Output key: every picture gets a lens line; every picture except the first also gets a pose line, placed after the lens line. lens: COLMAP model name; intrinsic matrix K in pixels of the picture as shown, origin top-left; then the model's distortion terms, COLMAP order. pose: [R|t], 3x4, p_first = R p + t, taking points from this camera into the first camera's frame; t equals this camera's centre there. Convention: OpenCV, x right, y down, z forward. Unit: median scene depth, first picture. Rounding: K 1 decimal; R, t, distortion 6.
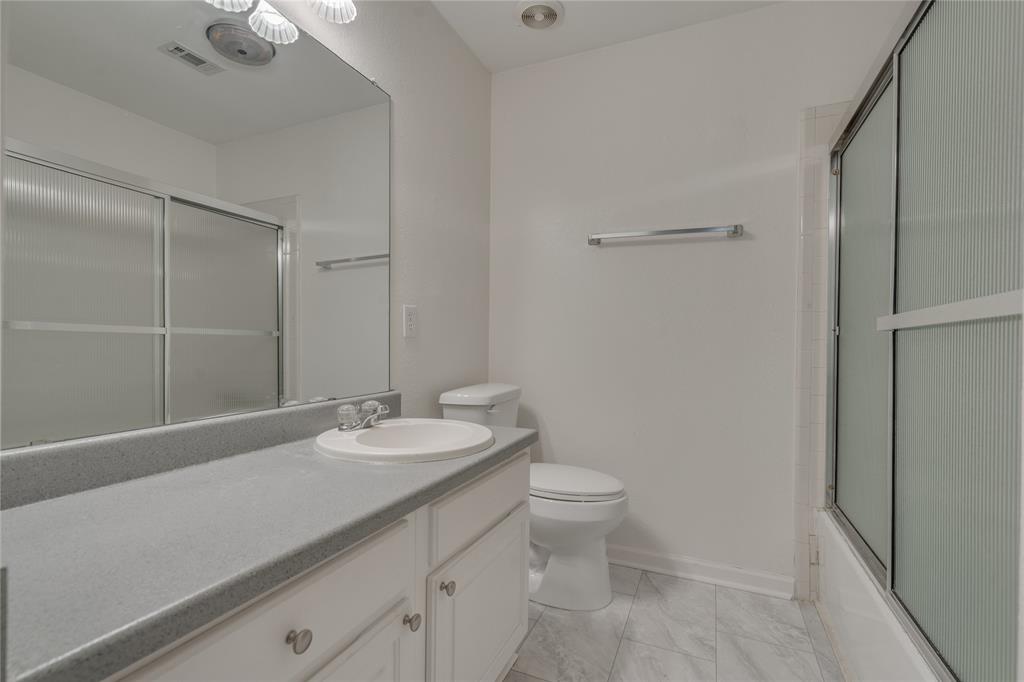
lens RADIAL K [[464.9, 0, 512.3], [0, 464.9, 345.0], [0, 0, 1]] dist [-0.007297, 0.004938]
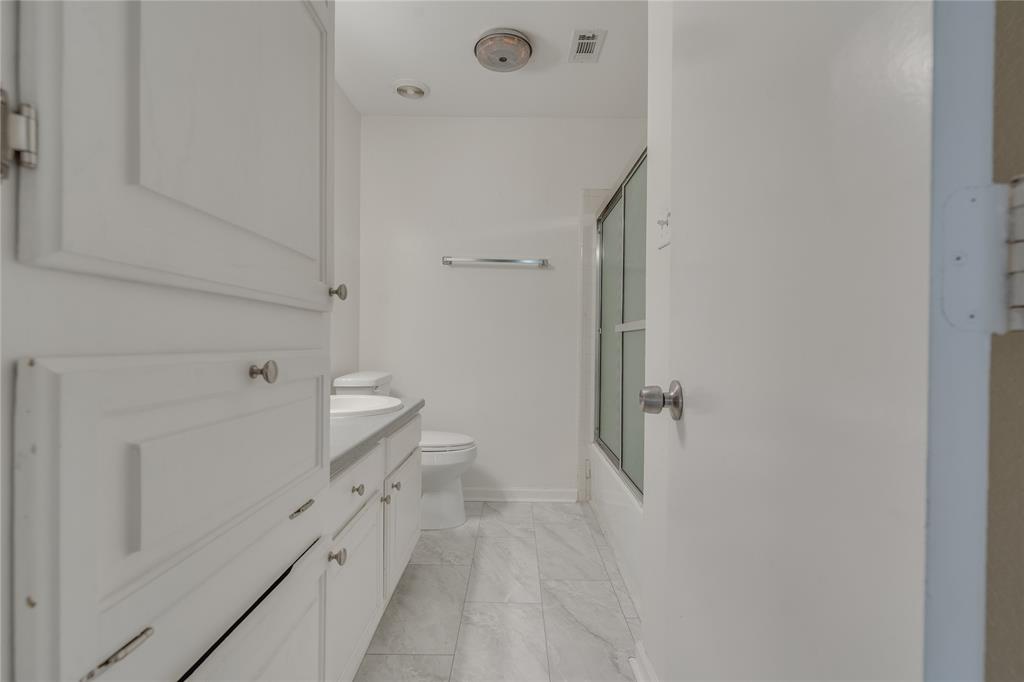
lens RADIAL K [[464.9, 0, 512.3], [0, 464.9, 345.0], [0, 0, 1]] dist [-0.007297, 0.004938]
pose [[0.918971, -0.005245, 0.394290, -0.218264], [0.001657, 0.999954, 0.009441, 0.001583], [-0.394321, -0.008023, 0.918938, -0.364553]]
